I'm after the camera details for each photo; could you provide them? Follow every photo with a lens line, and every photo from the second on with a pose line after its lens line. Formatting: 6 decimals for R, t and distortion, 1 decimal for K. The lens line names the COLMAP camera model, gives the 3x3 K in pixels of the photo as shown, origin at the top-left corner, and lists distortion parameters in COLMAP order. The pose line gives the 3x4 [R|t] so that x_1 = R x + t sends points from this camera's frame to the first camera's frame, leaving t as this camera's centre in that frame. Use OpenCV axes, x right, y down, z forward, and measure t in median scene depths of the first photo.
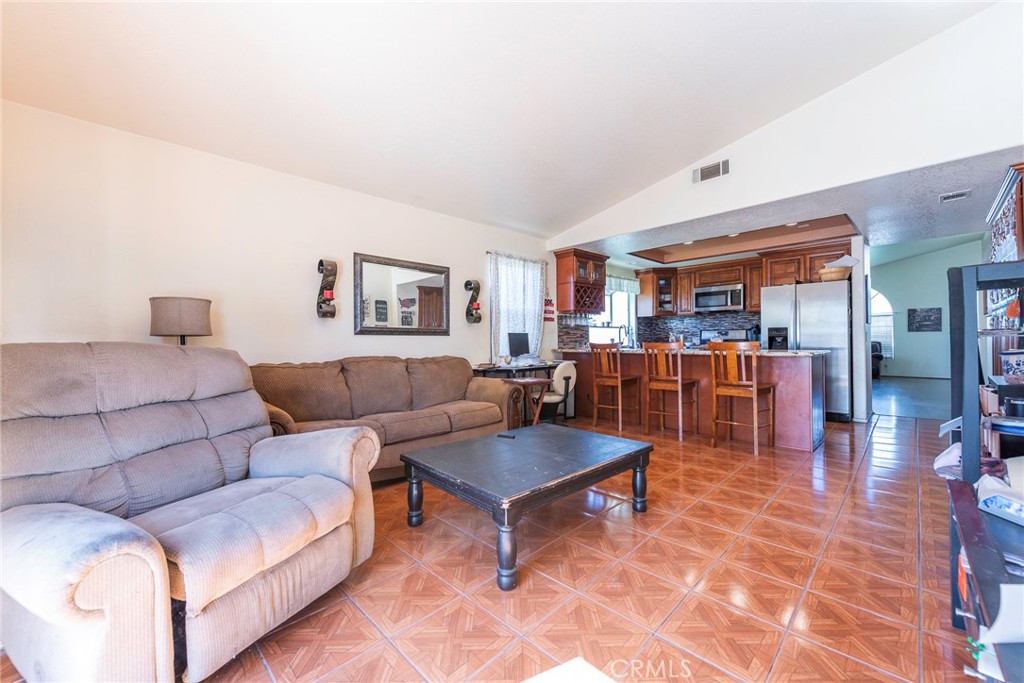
lens RADIAL K [[399.6, 0, 516.0], [0, 399.6, 340.9], [0, 0, 1]] dist [0.005935, -0.001716]
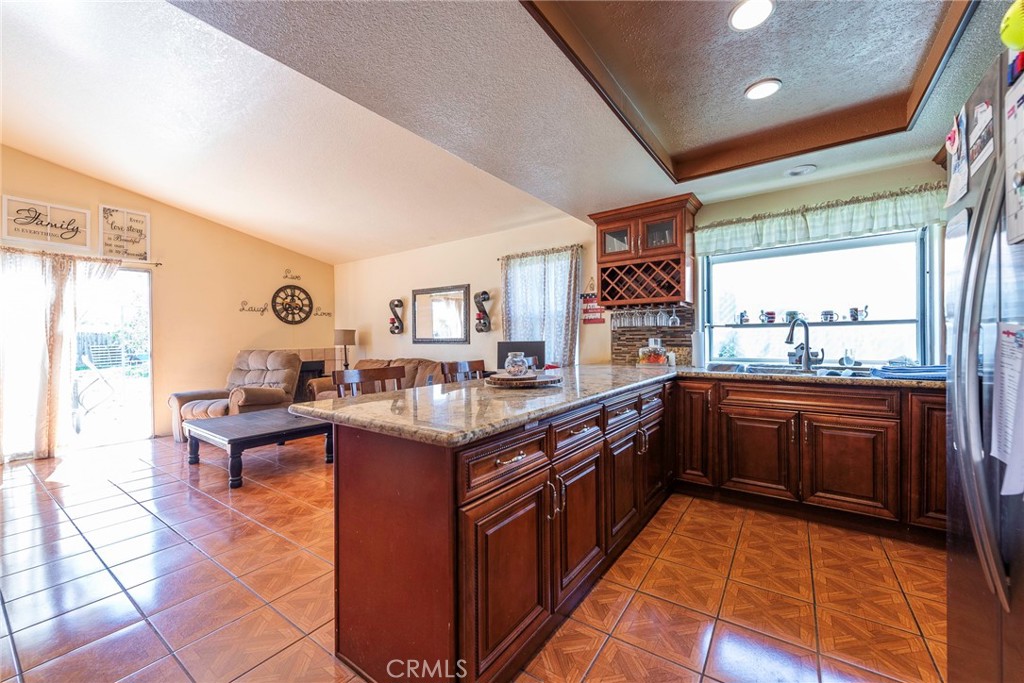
lens RADIAL K [[399.6, 0, 513.8], [0, 399.6, 342.4], [0, 0, 1]] dist [0.005935, -0.001716]
pose [[0.174158, 0.013998, -0.984618, 0.754987], [0.007435, 0.999852, 0.015529, -0.027474], [0.984690, -0.010025, 0.174028, 0.720996]]
